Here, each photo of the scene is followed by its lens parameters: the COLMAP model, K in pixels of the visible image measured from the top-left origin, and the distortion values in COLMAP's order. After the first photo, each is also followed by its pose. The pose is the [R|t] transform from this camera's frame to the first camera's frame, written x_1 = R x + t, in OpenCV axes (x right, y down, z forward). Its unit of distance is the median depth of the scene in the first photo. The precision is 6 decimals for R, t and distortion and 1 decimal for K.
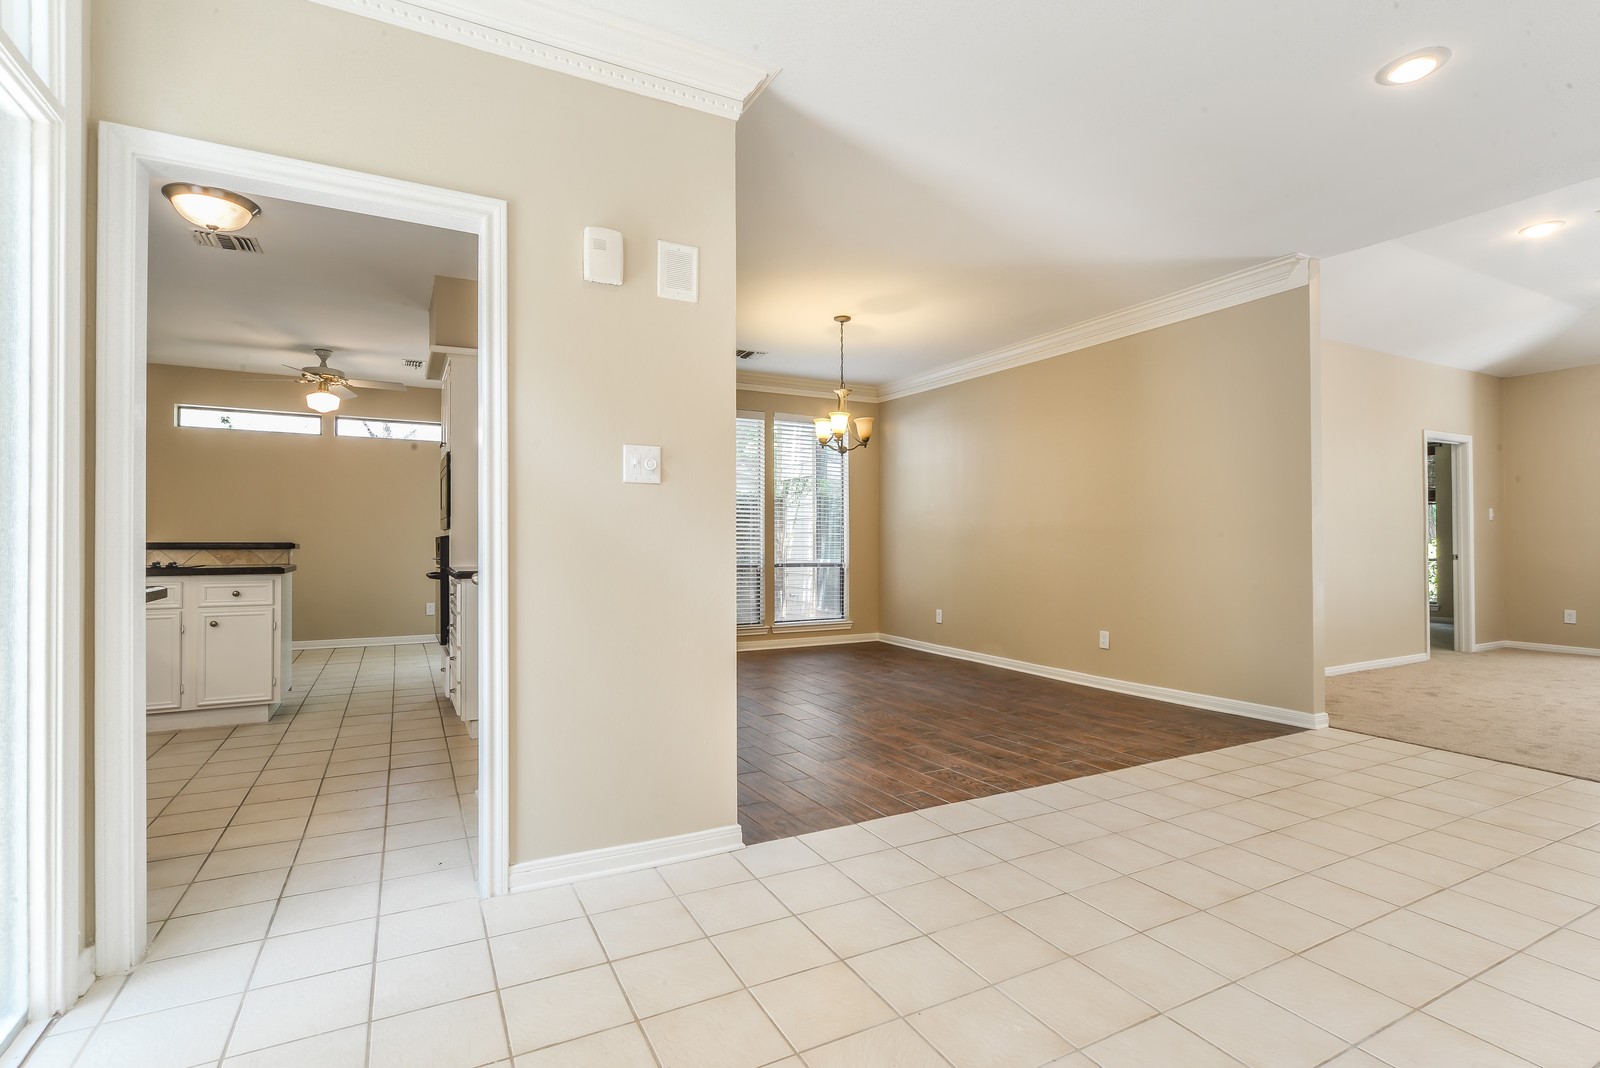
lens RADIAL K [[766.9, 0, 799.2], [0, 766.9, 543.5], [0, 0, 1]] dist [-0.003592, 0.000034]
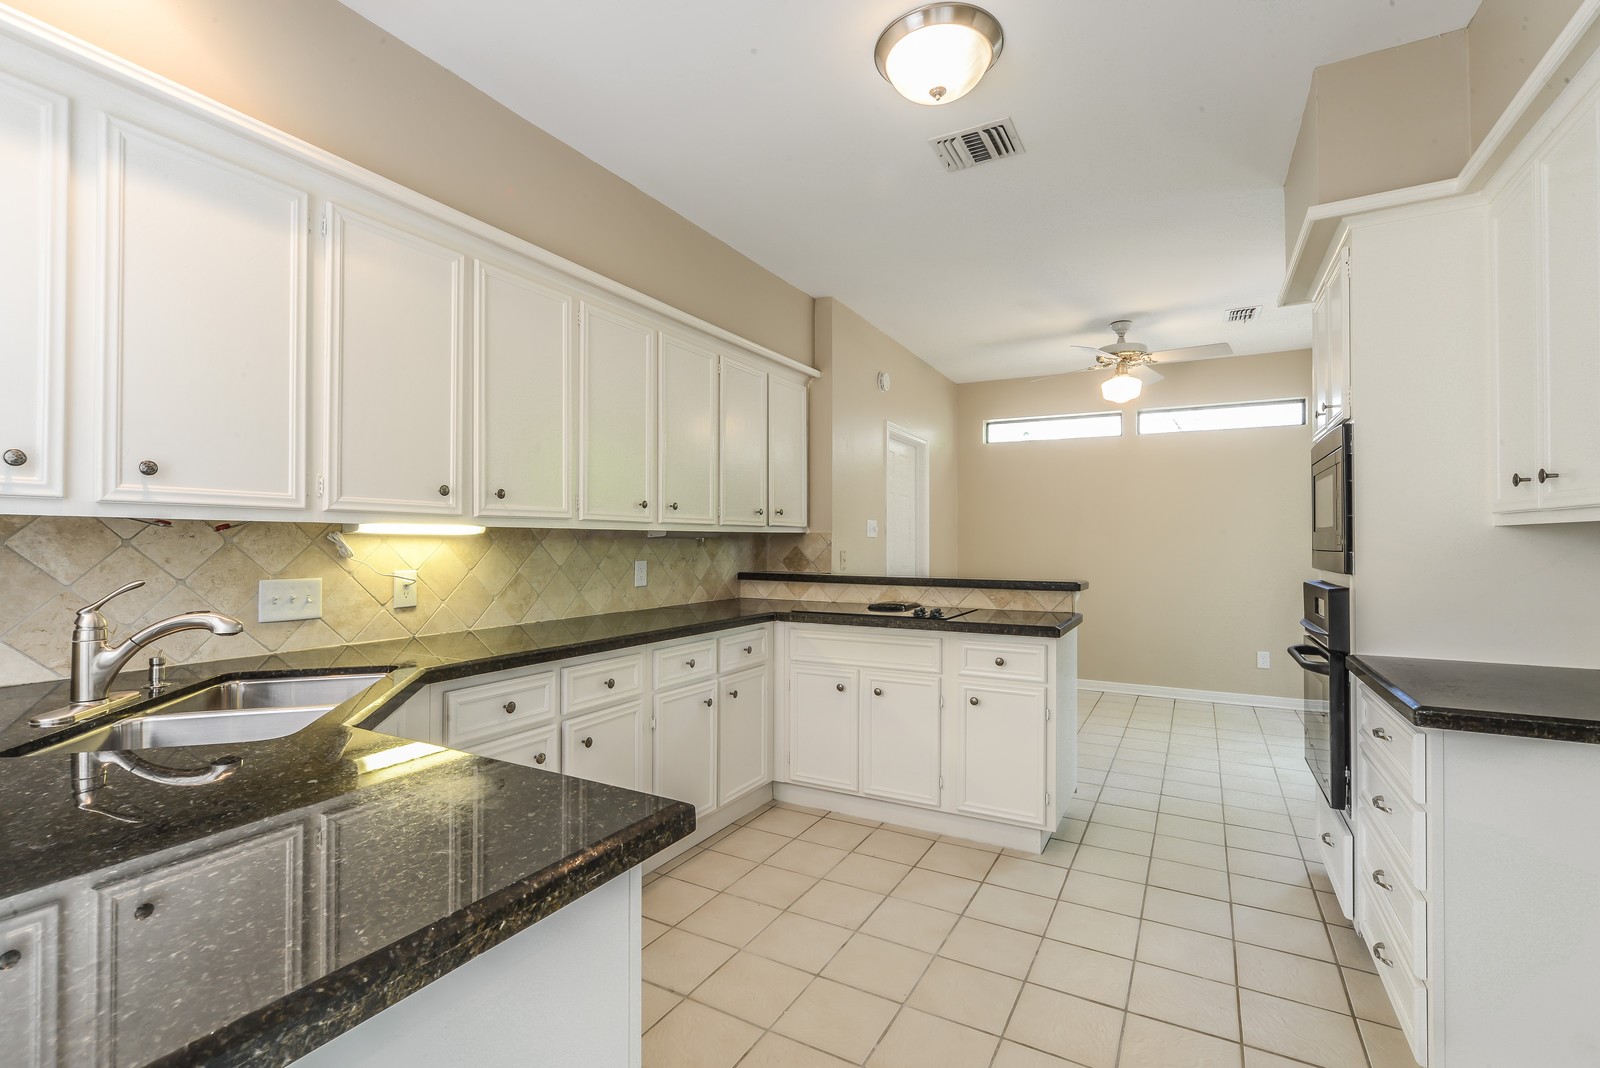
lens RADIAL K [[715.3, 0, 805.6], [0, 715.3, 532.5], [0, 0, 1]] dist [-0.012585, -0.000239]
pose [[0.552378, -0.011338, -0.833516, -0.300850], [-0.001363, 0.999894, -0.014504, -0.043483], [0.833592, 0.009148, 0.552304, 0.510486]]
